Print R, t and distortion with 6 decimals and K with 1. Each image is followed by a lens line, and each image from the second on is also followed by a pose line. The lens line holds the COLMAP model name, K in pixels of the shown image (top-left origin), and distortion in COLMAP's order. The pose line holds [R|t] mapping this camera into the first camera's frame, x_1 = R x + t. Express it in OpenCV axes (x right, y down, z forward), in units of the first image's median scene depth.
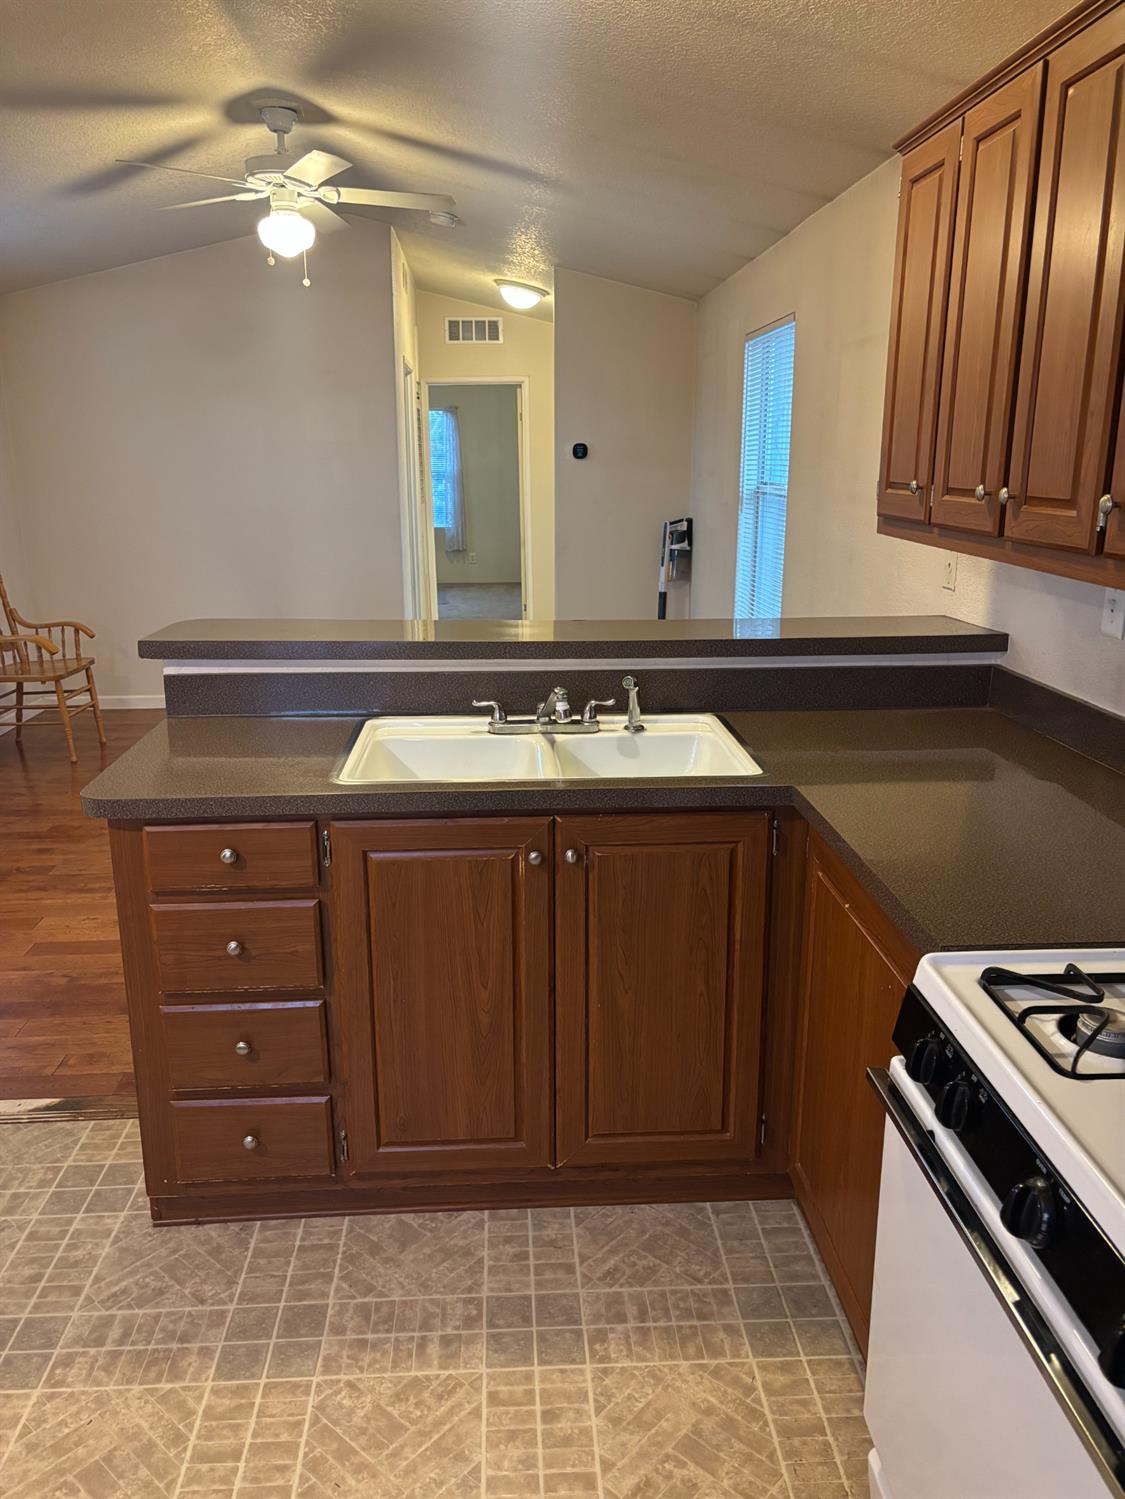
lens RADIAL K [[1090.4, 0, 559.6], [0, 1090.4, 768.2], [0, 0, 1]] dist [0.048364, -0.034092]
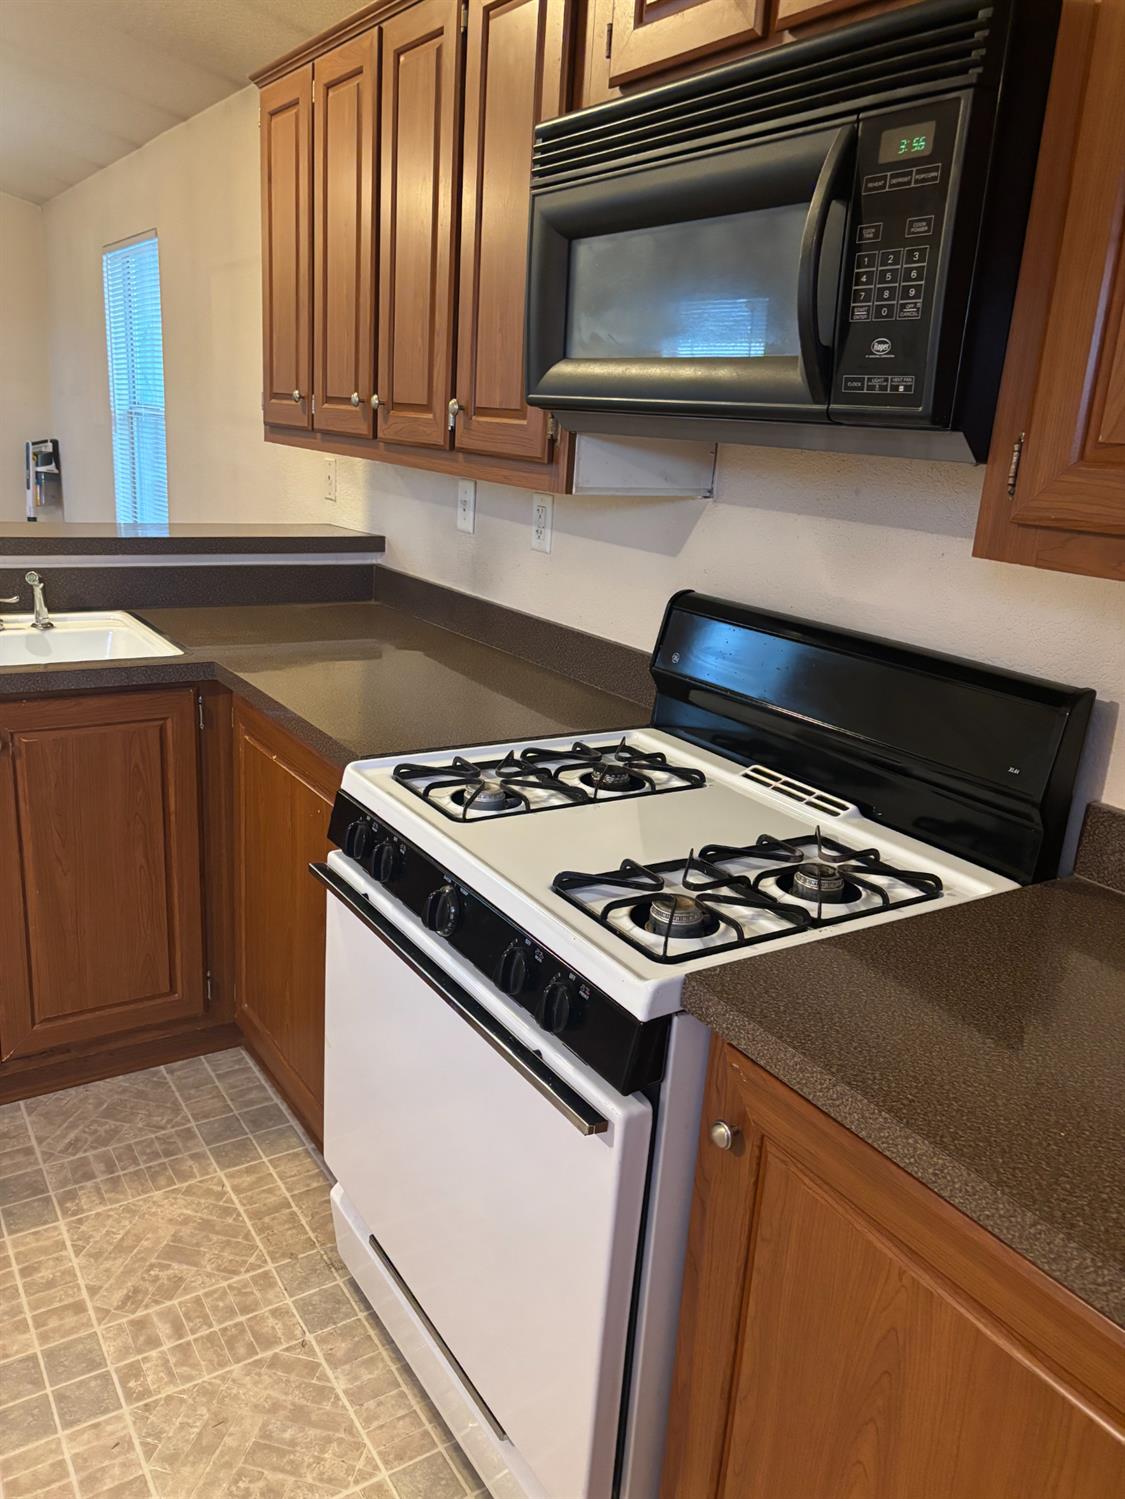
lens RADIAL K [[1148.6, 0, 487.9], [0, 1148.6, 748.7], [0, 0, 1]] dist [0.031801, 0.000892]
pose [[0.885719, -0.077545, 0.457700, -0.077619], [0.070615, 0.996982, 0.032261, 0.087600], [-0.458820, 0.003746, 0.888521, -0.138961]]
